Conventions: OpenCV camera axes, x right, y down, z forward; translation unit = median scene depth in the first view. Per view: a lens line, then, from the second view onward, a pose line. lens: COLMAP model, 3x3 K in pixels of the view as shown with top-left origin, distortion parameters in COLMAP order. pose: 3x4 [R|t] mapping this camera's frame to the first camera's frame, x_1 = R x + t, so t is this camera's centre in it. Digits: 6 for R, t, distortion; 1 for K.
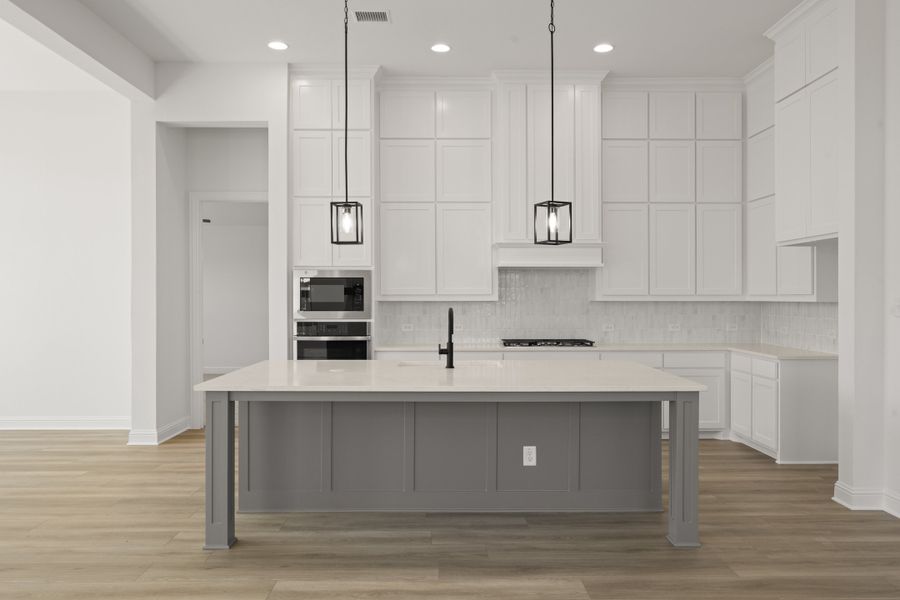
lens RADIAL K [[641.2, 0, 450.0], [0, 641.2, 300.0], [0, 0, 1]] dist [-0.001776, -0.000757]
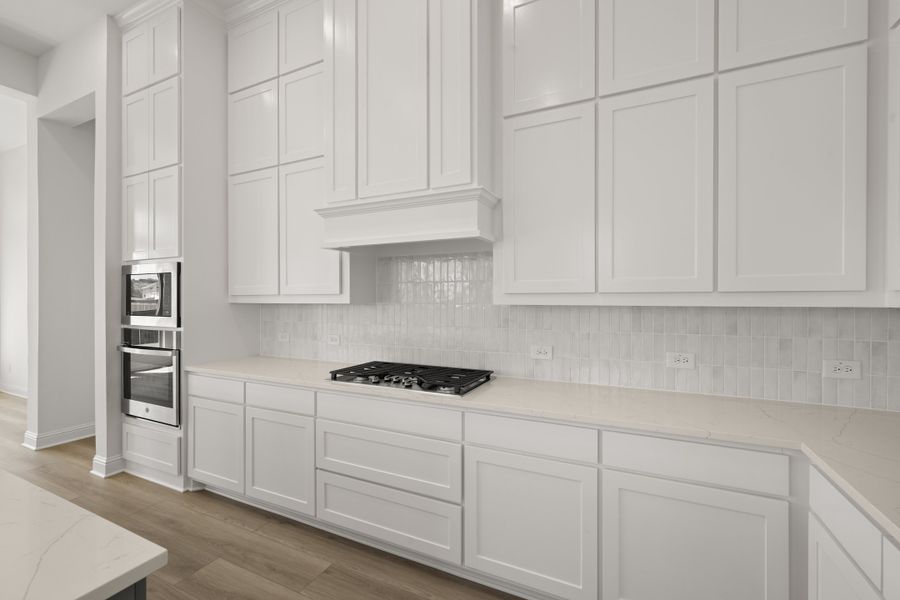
lens RADIAL K [[383.3, 0, 452.2], [0, 383.3, 301.6], [0, 0, 1]] dist [0.001611, 0.000097]
pose [[0.898594, 0.002455, -0.438774, 0.351150], [-0.000488, 0.999989, 0.004596, -0.002978], [0.438781, -0.003916, 0.898586, 0.723234]]
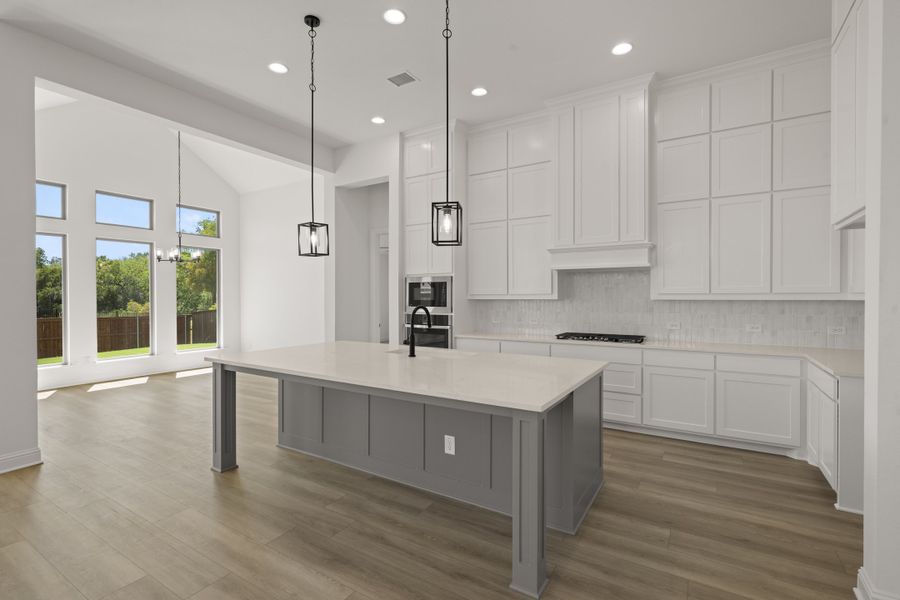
lens RADIAL K [[410.4, 0, 452.8], [0, 410.4, 301.2], [0, 0, 1]] dist [-0.000302, 0.000019]
pose [[0.847771, 0.003932, -0.530348, 0.320831], [-0.000086, 0.999974, 0.007277, -0.000839], [0.530362, -0.006123, 0.847749, 0.277565]]
